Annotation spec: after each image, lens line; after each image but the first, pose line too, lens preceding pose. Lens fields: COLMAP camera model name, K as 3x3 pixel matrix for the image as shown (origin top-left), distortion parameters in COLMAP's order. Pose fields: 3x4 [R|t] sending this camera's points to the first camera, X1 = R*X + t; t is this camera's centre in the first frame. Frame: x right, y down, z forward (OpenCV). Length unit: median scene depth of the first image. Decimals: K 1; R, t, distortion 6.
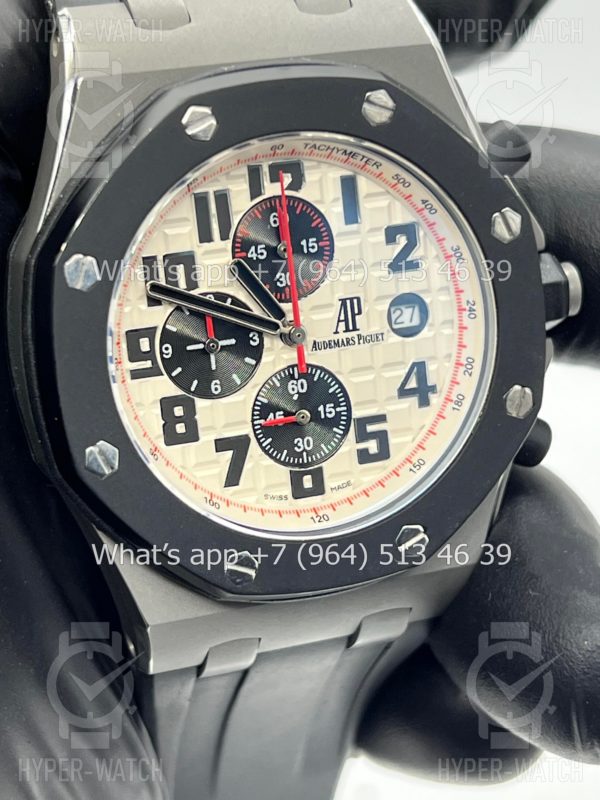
lens RADIAL K [[1816.2, 0, 299.5], [0, 1816.2, 395.8], [0, 0, 1]] dist [0.263346, 0.000000]
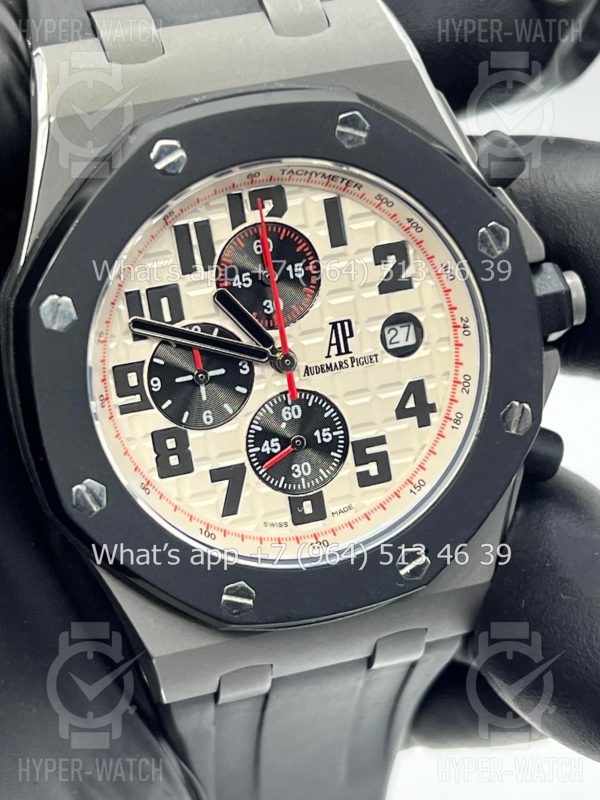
lens RADIAL K [[1816.2, 0, 303.5], [0, 1816.2, 408.3], [0, 0, 1]] dist [0.263346, 0.000000]
pose [[0.994592, -0.043619, -0.094257, 0.099807], [0.045507, 0.998802, 0.017968, -0.025218], [0.093361, -0.022160, 0.995386, 0.010874]]
